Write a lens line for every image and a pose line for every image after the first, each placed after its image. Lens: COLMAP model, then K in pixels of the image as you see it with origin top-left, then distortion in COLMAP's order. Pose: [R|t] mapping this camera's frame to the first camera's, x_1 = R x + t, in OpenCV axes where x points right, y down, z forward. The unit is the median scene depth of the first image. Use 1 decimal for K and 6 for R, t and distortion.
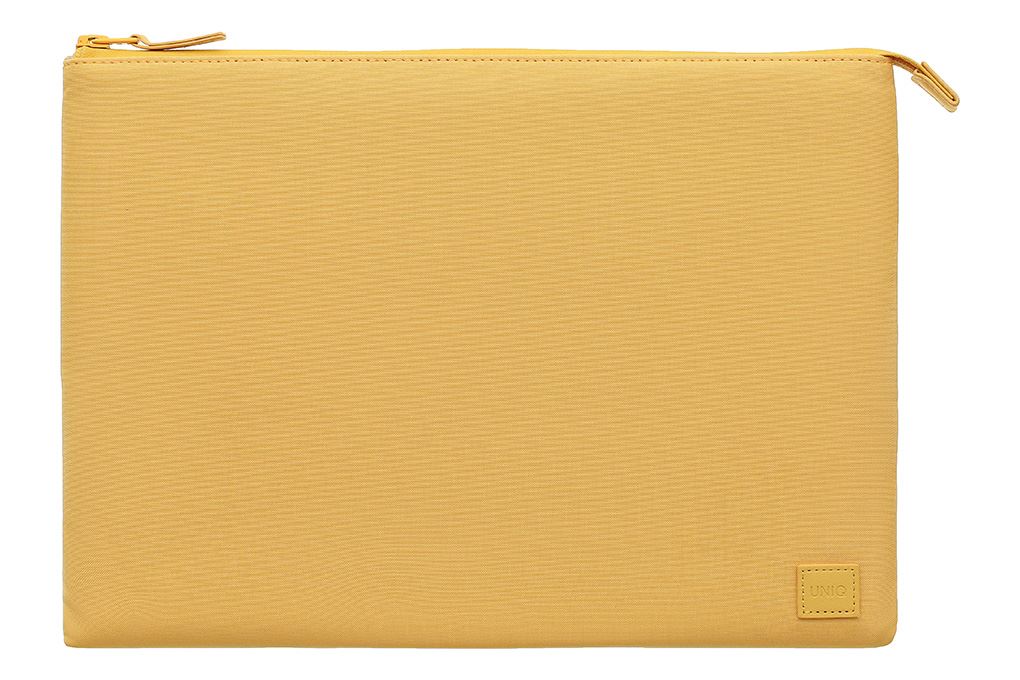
lens RADIAL K [[2863.1, 0, 510.0], [0, 2863.1, 340.0], [0, 0, 1]] dist [-0.068704, 0.600966]
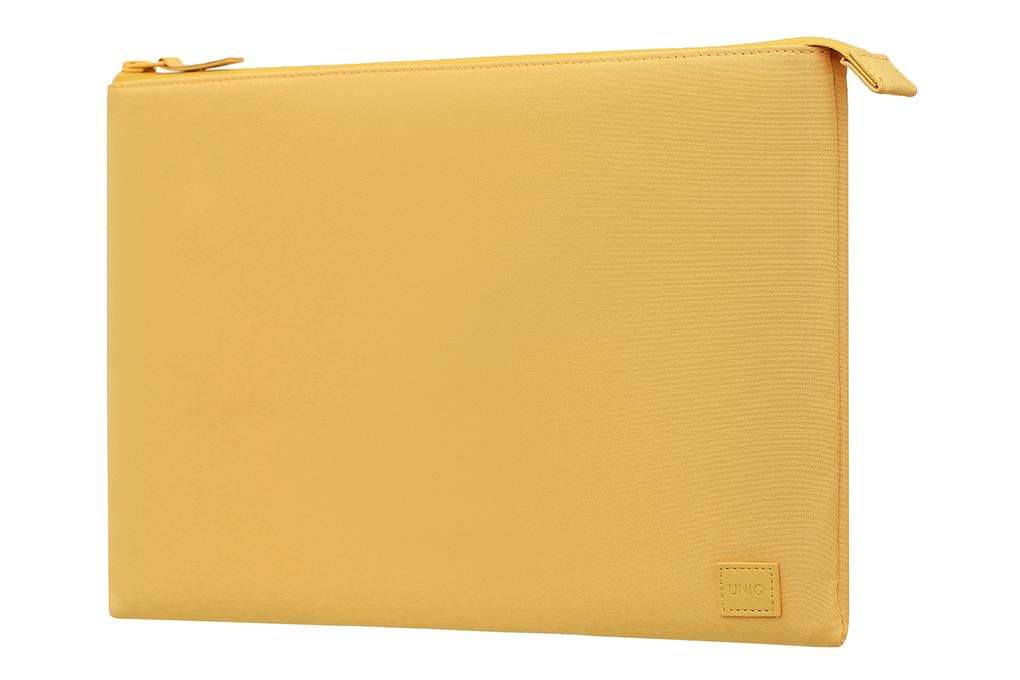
lens RADIAL K [[2863.1, 0, 510.0], [0, 2863.1, 340.0], [0, 0, 1]] dist [-0.068704, 0.600966]
pose [[0.908312, -0.004640, -0.418267, 0.443940], [0.008570, 0.999935, 0.007517, -0.006730], [0.418205, -0.010412, 0.908293, 0.065035]]
